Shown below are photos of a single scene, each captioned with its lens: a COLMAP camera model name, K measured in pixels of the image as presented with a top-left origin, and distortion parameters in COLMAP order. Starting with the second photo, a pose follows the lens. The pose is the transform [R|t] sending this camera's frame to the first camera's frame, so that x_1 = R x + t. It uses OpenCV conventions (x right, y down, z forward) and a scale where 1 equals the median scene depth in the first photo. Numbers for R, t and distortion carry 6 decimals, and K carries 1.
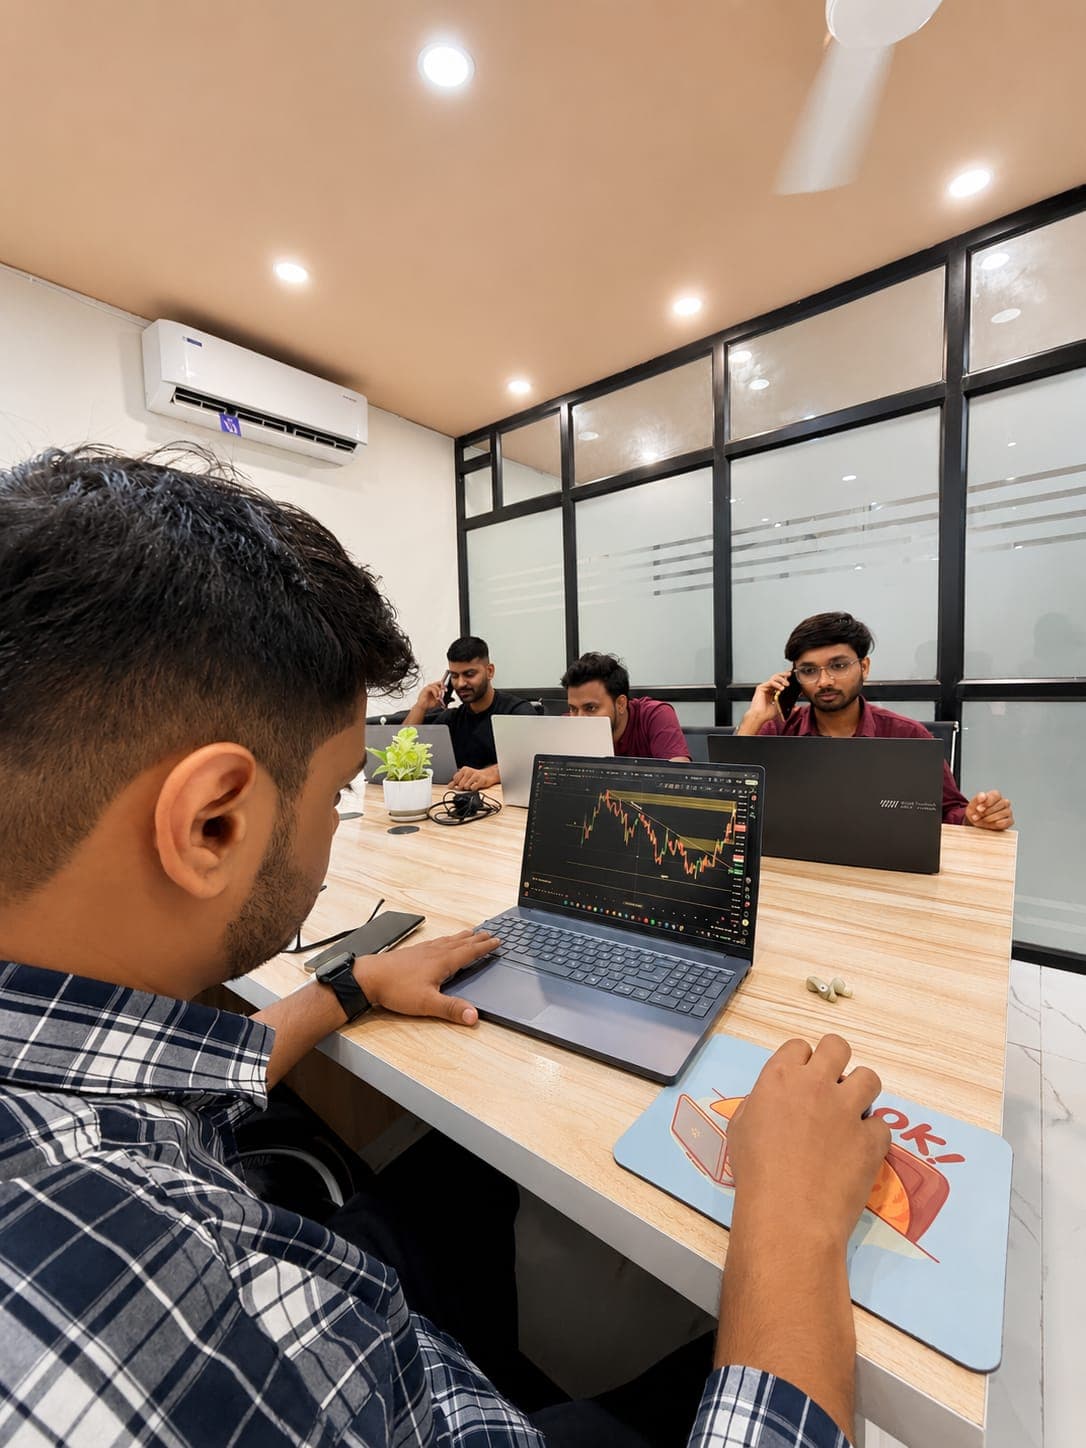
lens RADIAL K [[587.1, 0, 543.0], [0, 587.1, 724.0], [0, 0, 1]] dist [0.035001, -0.031953]
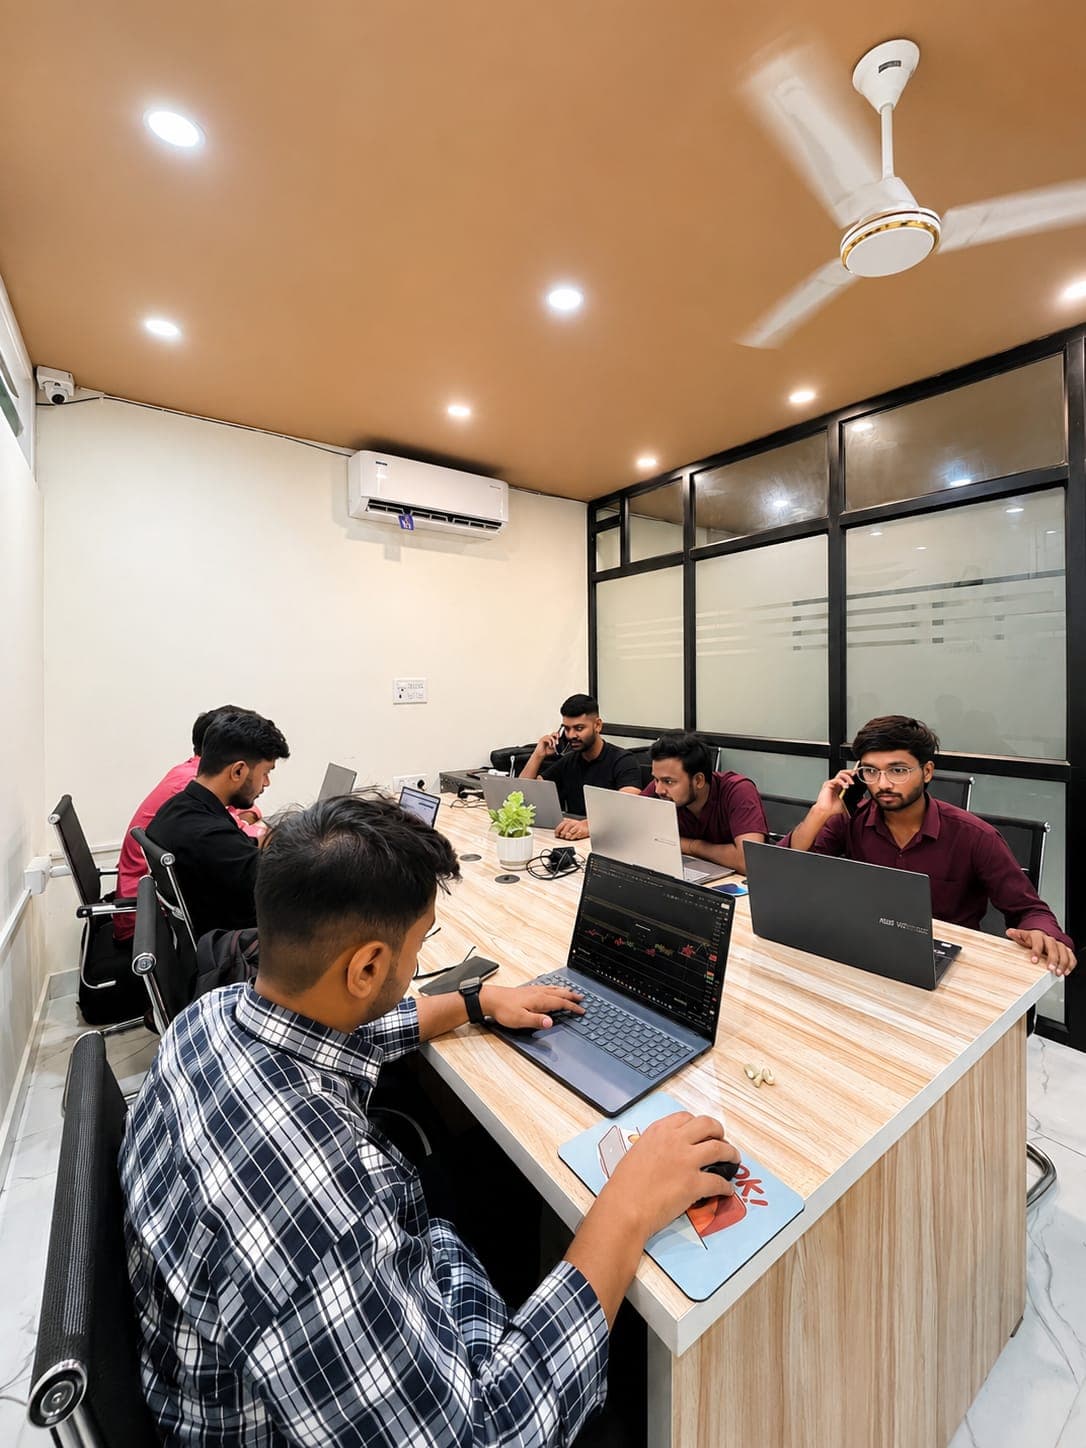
lens RADIAL K [[586.8, 0, 536.0], [0, 586.8, 709.1], [0, 0, 1]] dist [0.024499, 0.000007]
pose [[0.965819, 0.038664, -0.256320, 0.077987], [-0.045551, 0.998742, -0.020985, -0.093098], [0.255186, 0.031944, 0.966364, -0.132449]]
